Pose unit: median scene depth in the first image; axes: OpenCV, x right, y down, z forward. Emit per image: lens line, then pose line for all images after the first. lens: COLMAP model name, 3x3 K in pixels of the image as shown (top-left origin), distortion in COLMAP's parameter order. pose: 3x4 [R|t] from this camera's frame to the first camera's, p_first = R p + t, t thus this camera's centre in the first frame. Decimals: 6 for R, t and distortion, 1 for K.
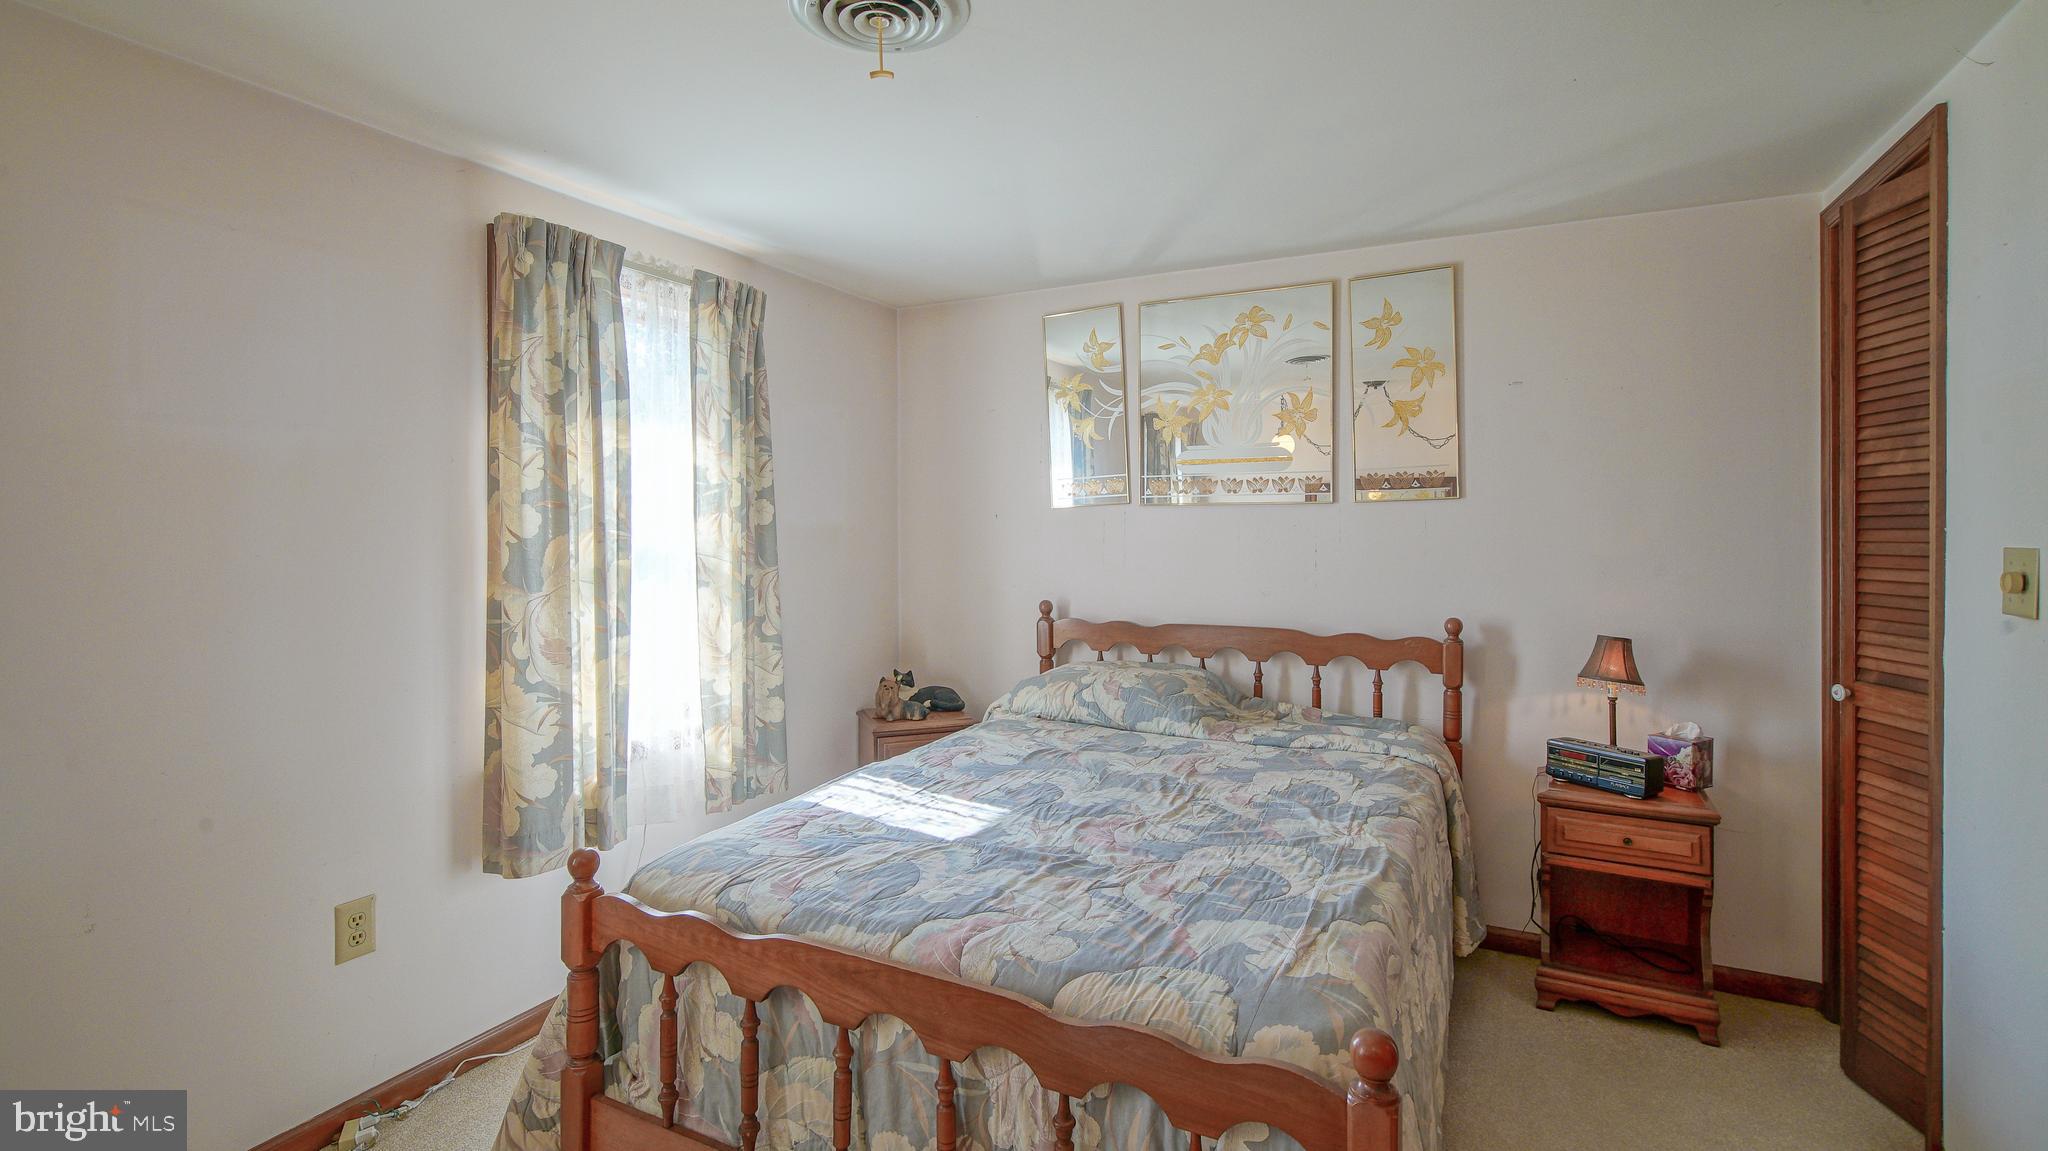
lens RADIAL K [[953.2, 0, 1029.1], [0, 953.2, 538.0], [0, 0, 1]] dist [-0.000312, 0.000349]
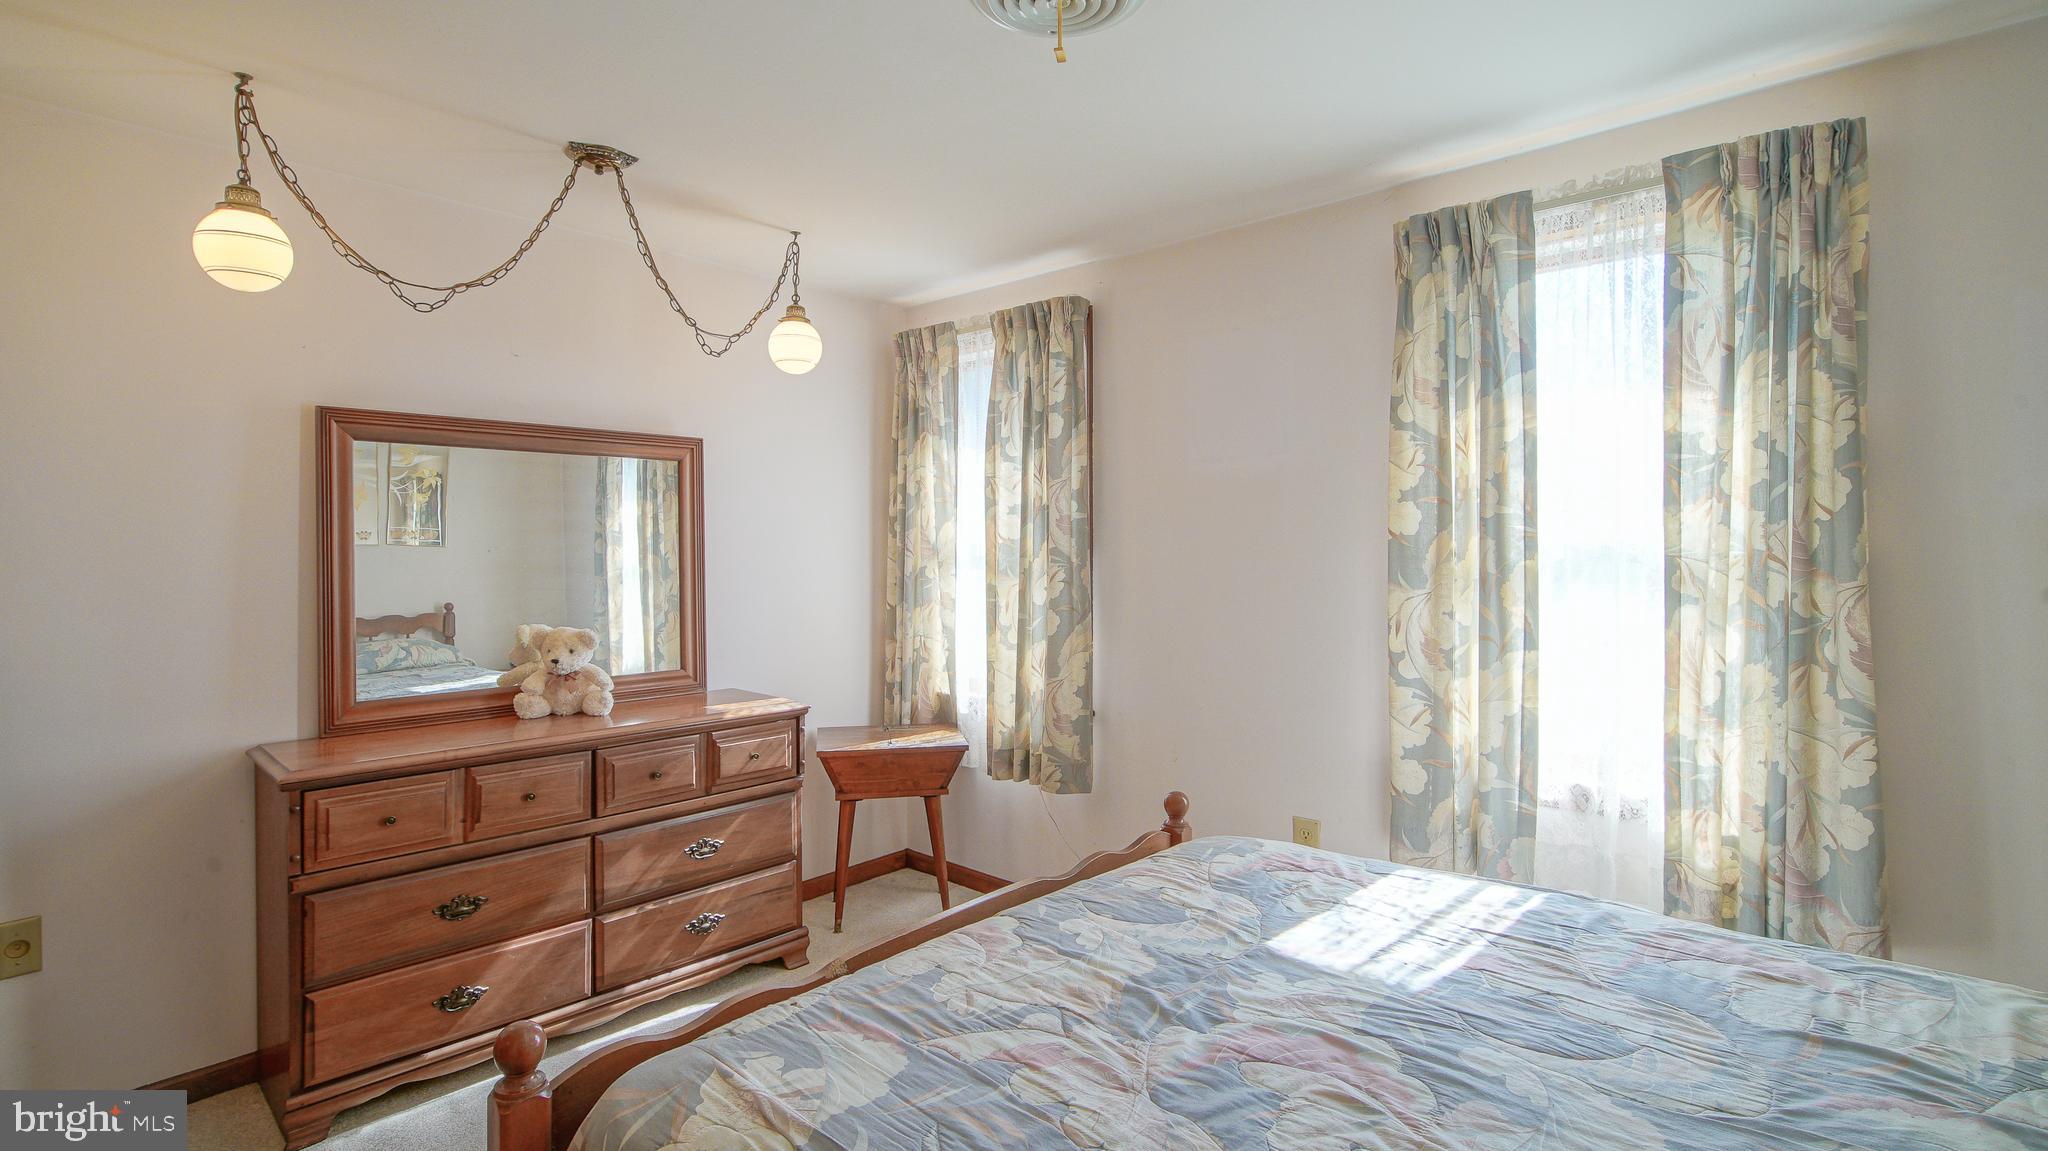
lens RADIAL K [[984.2, 0, 1018.2], [0, 984.2, 551.9], [0, 0, 1]] dist [0.000931, 0.000114]
pose [[-0.281085, 0.005291, -0.959668, 0.547146], [-0.008423, 0.999933, 0.007980, 0.012436], [0.959646, 0.010327, -0.281022, 0.819787]]
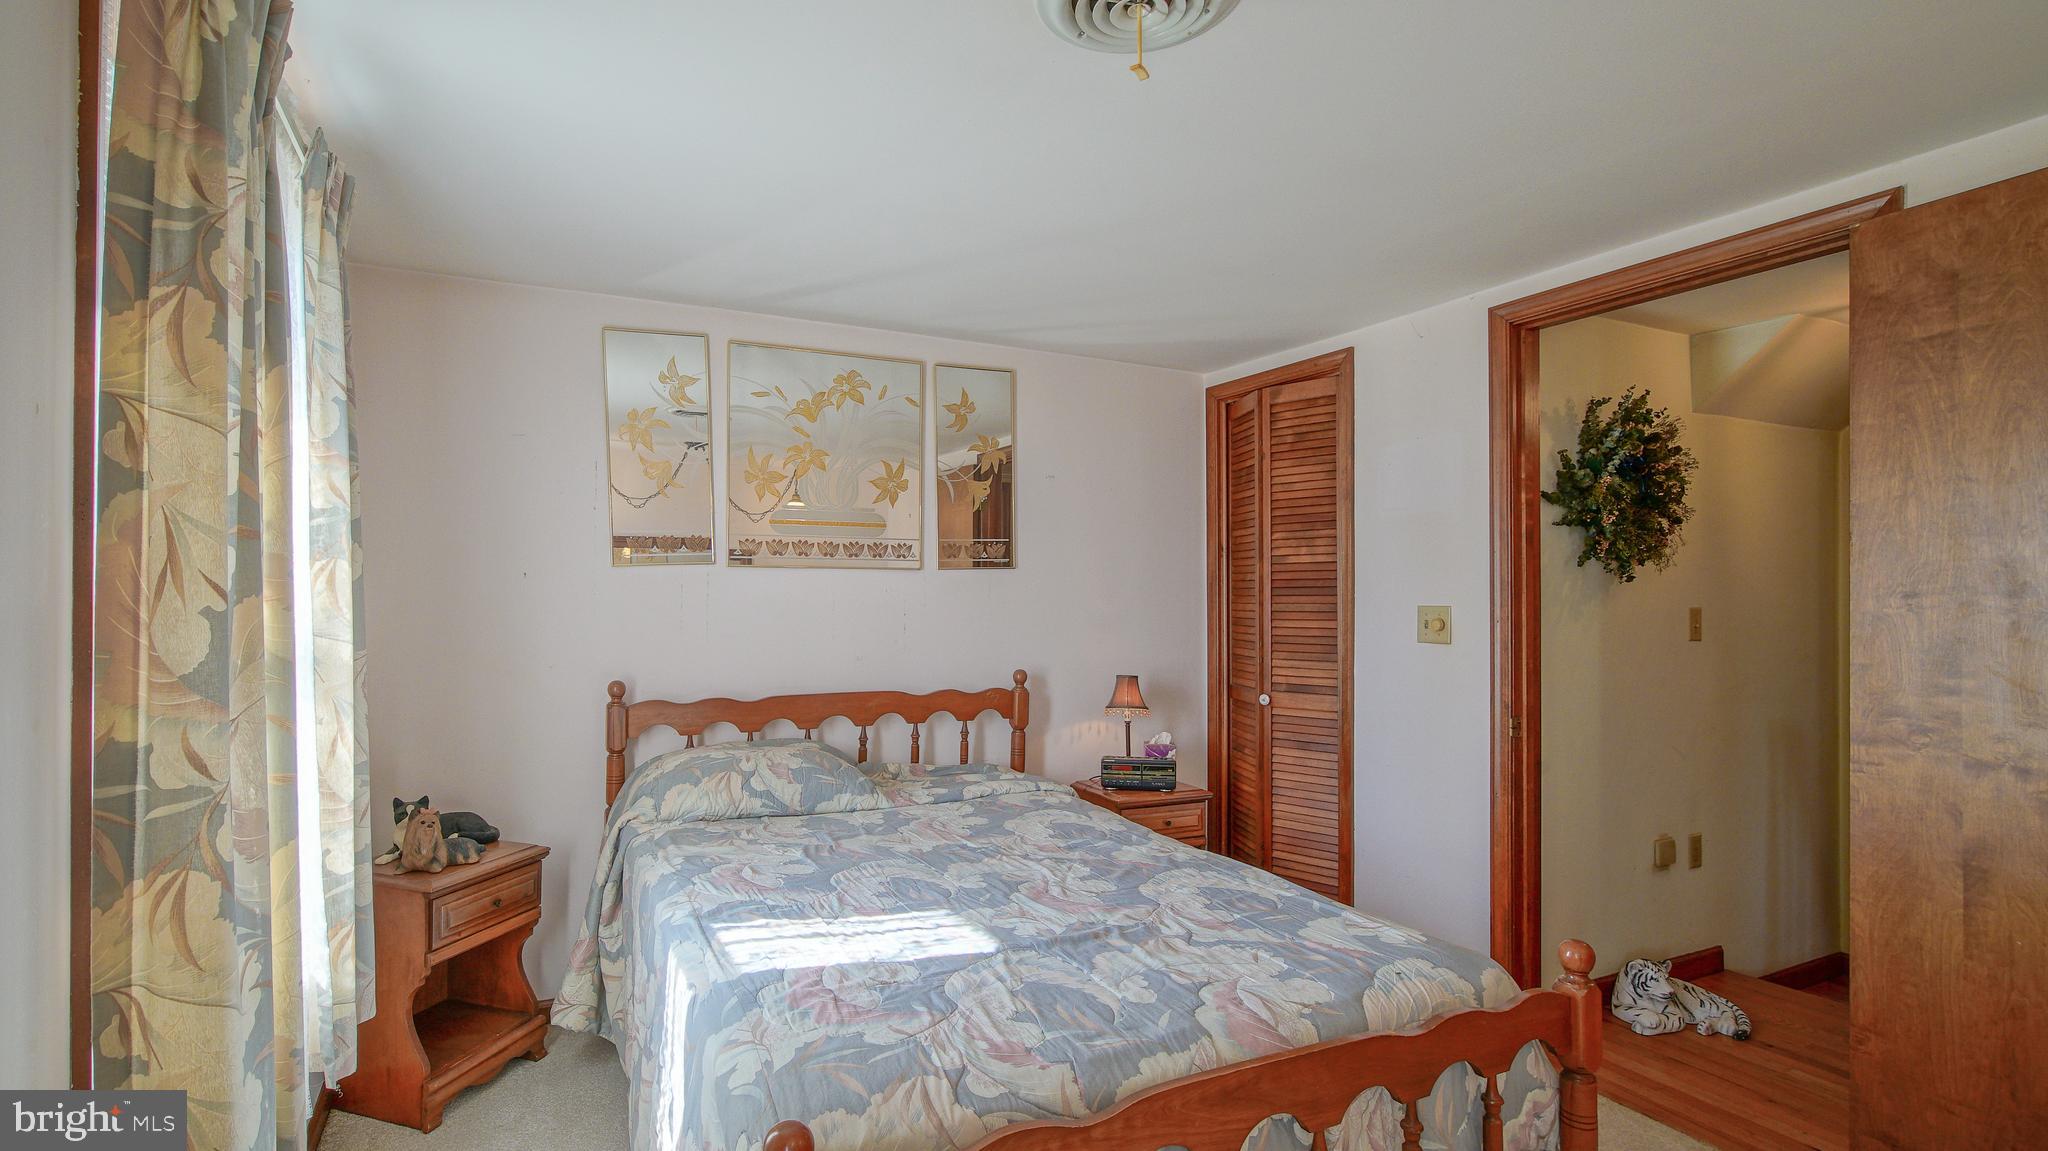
lens RADIAL K [[940.5, 0, 976.3], [0, 940.5, 595.8], [0, 0, 1]] dist [-0.001930, 0.000178]
pose [[0.610481, 0.004839, 0.792016, -0.611476], [0.004163, 0.999948, -0.009318, 0.003366], [-0.792020, 0.008986, 0.610429, 0.392549]]
